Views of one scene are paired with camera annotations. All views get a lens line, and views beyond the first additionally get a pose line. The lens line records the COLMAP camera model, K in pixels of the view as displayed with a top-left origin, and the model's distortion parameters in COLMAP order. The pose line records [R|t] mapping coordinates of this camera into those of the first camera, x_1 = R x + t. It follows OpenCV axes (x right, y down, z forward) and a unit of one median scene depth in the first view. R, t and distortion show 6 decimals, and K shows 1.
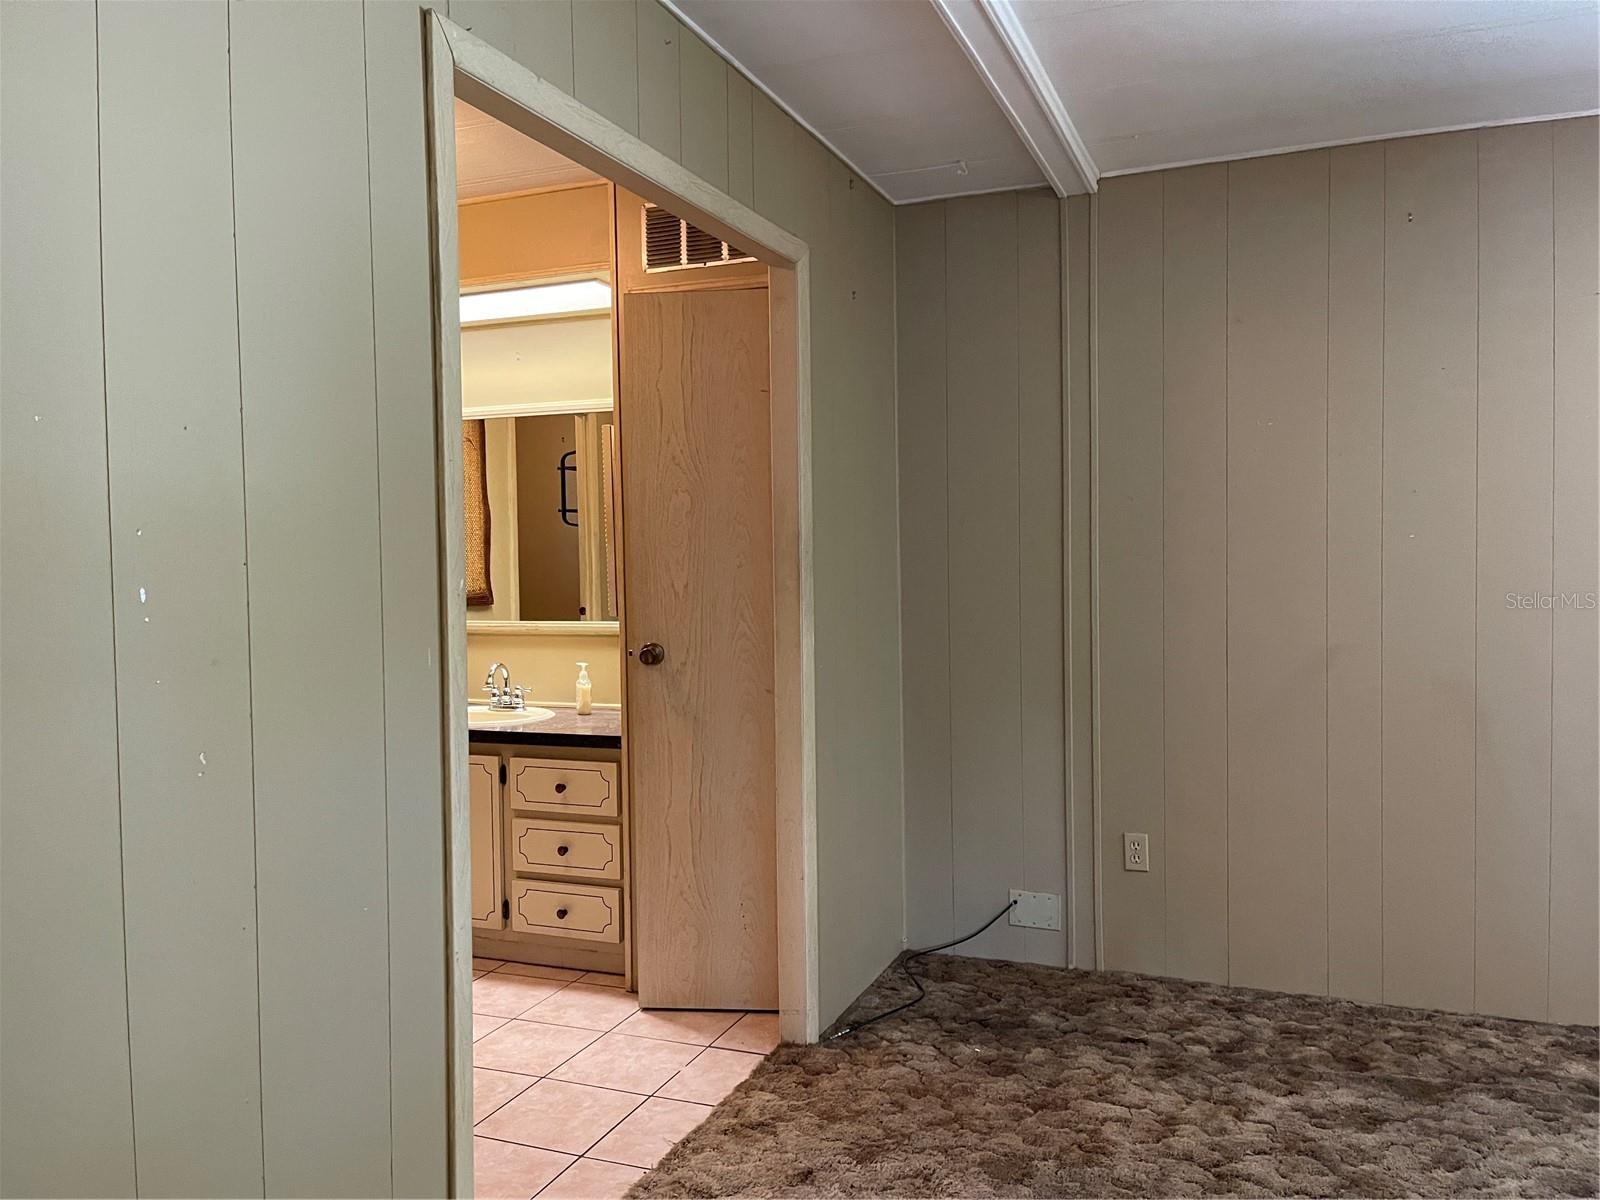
lens RADIAL K [[1203.9, 0, 803.0], [0, 1203.9, 597.3], [0, 0, 1]] dist [0.075286, -0.099857]
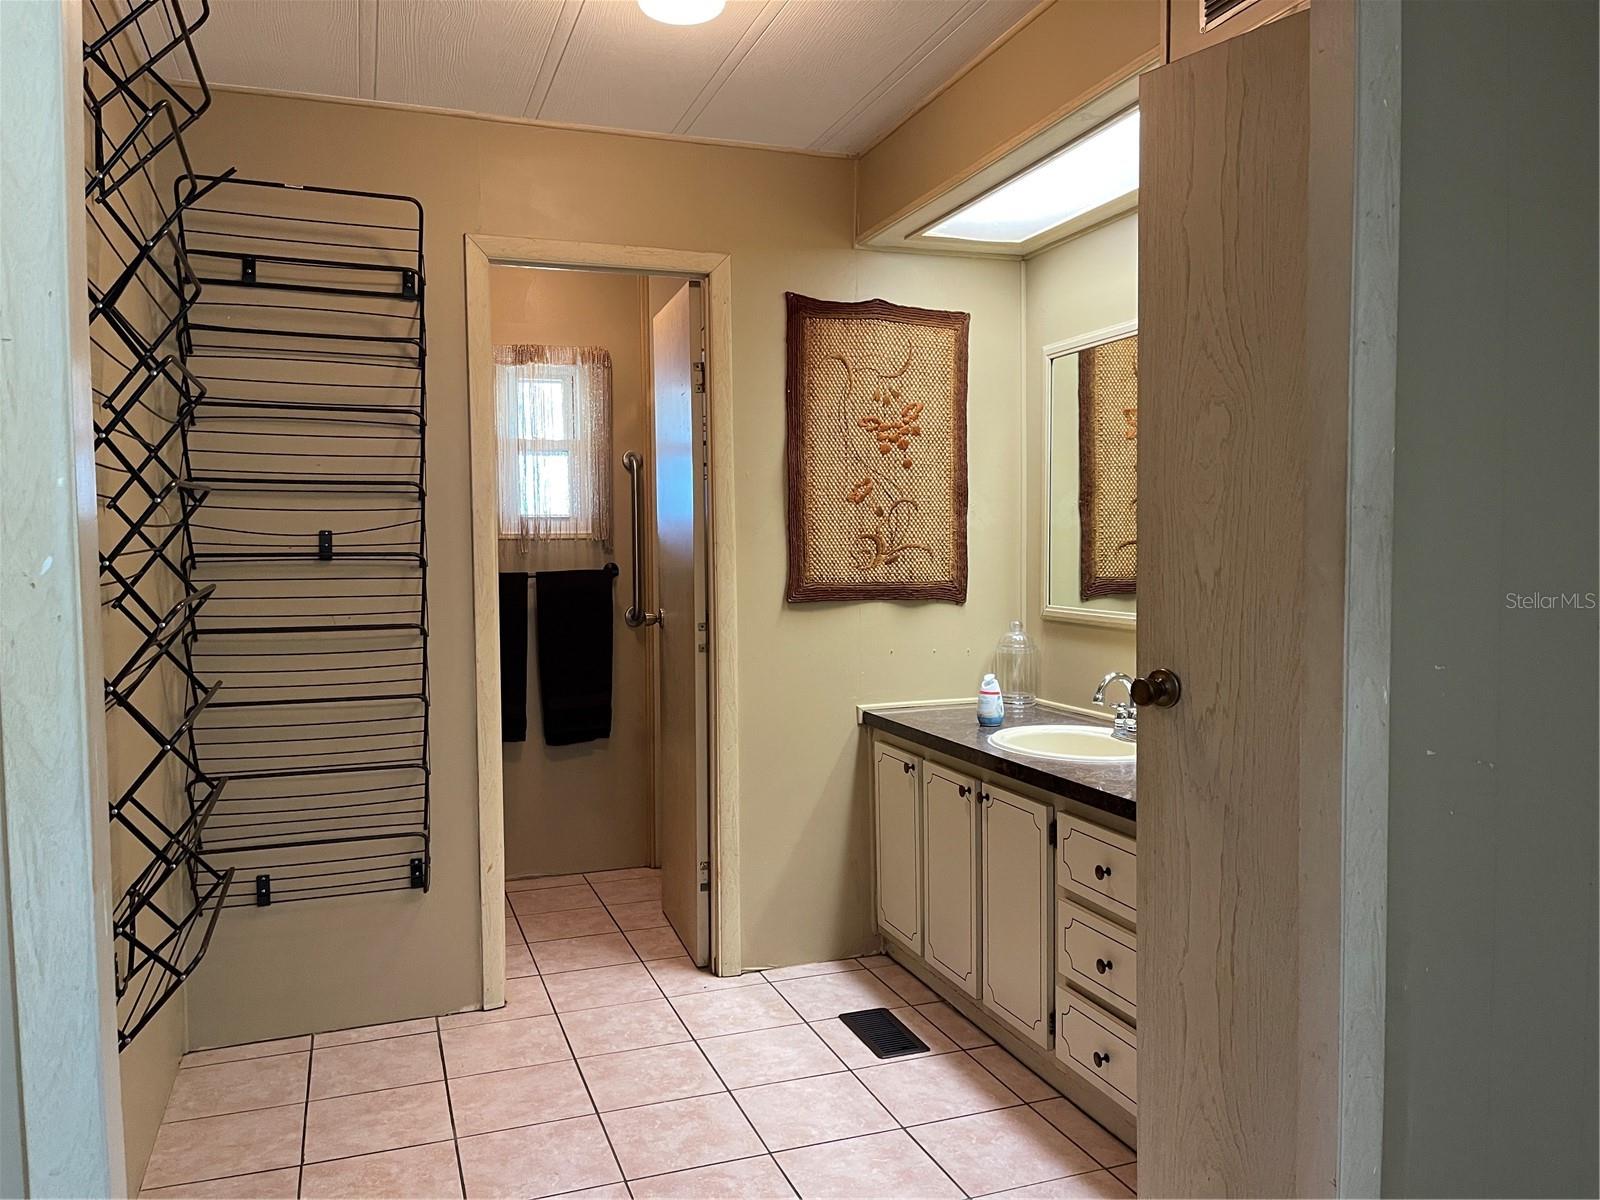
lens RADIAL K [[1203.9, 0, 798.4], [0, 1203.9, 609.1], [0, 0, 1]] dist [0.075286, -0.099857]
pose [[0.672602, 0.048946, -0.738384, 0.188422], [-0.026163, 0.998759, 0.042374, -0.011329], [0.739542, -0.009182, 0.673048, 0.469724]]
